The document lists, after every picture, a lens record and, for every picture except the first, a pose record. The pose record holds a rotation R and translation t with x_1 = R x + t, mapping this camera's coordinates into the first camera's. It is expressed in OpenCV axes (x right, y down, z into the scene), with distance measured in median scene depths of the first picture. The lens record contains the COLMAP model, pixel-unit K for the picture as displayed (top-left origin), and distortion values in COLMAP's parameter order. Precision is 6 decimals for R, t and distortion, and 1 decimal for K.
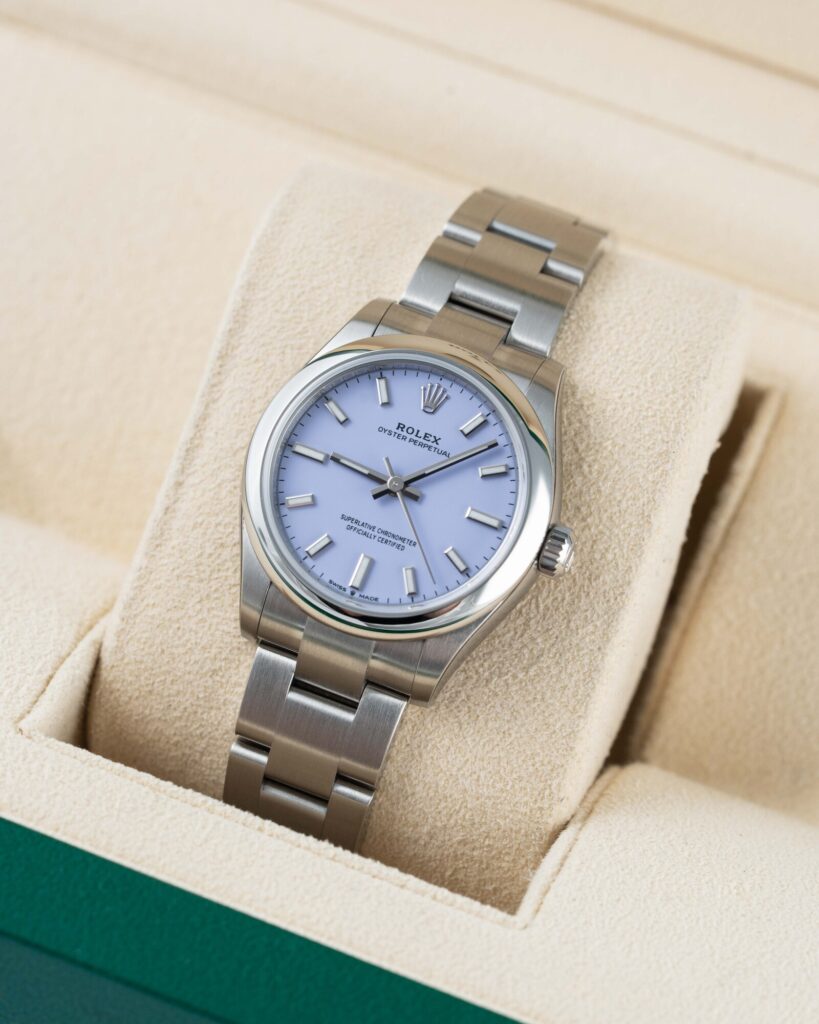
lens RADIAL K [[4251.5, 0, 413.0], [0, 4251.5, 514.8], [0, 0, 1]] dist [0.168861, 0.000000]
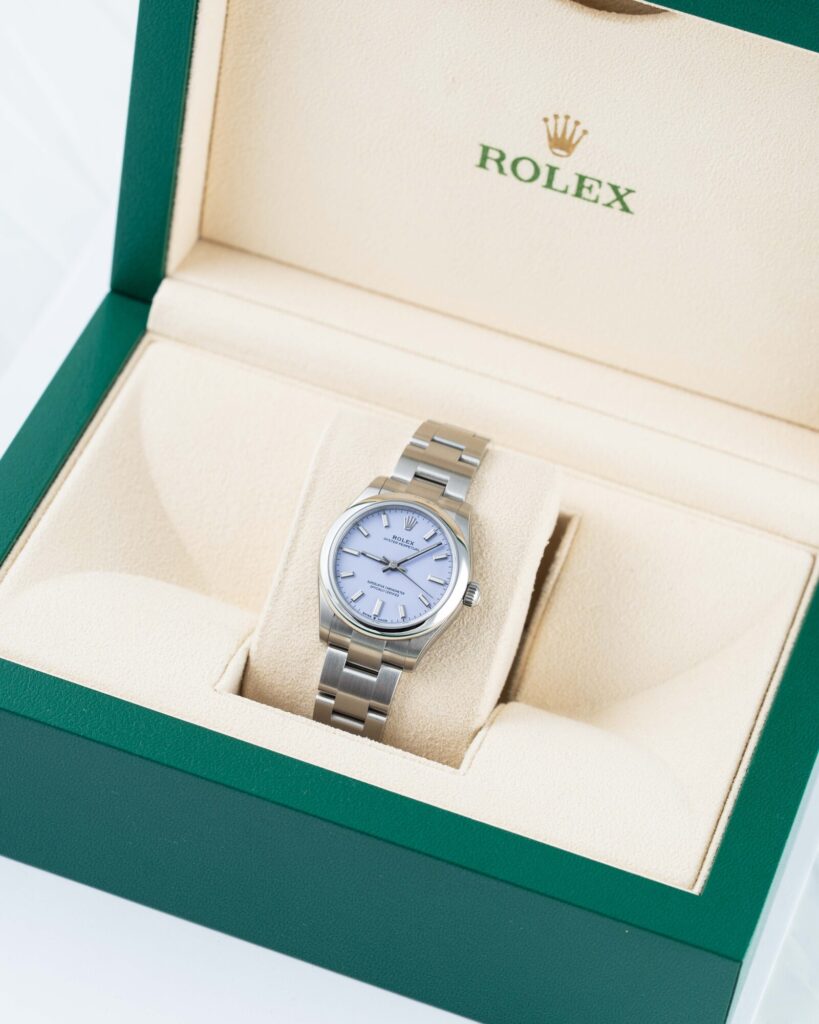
lens RADIAL K [[4251.5, 0, 407.0], [0, 4251.5, 511.9], [0, 0, 1]] dist [0.168861, 0.000000]
pose [[0.998649, -0.031811, 0.041099, -0.080212], [0.033724, 0.998339, -0.046713, 0.062770], [-0.039545, 0.048036, 0.998062, -1.046531]]
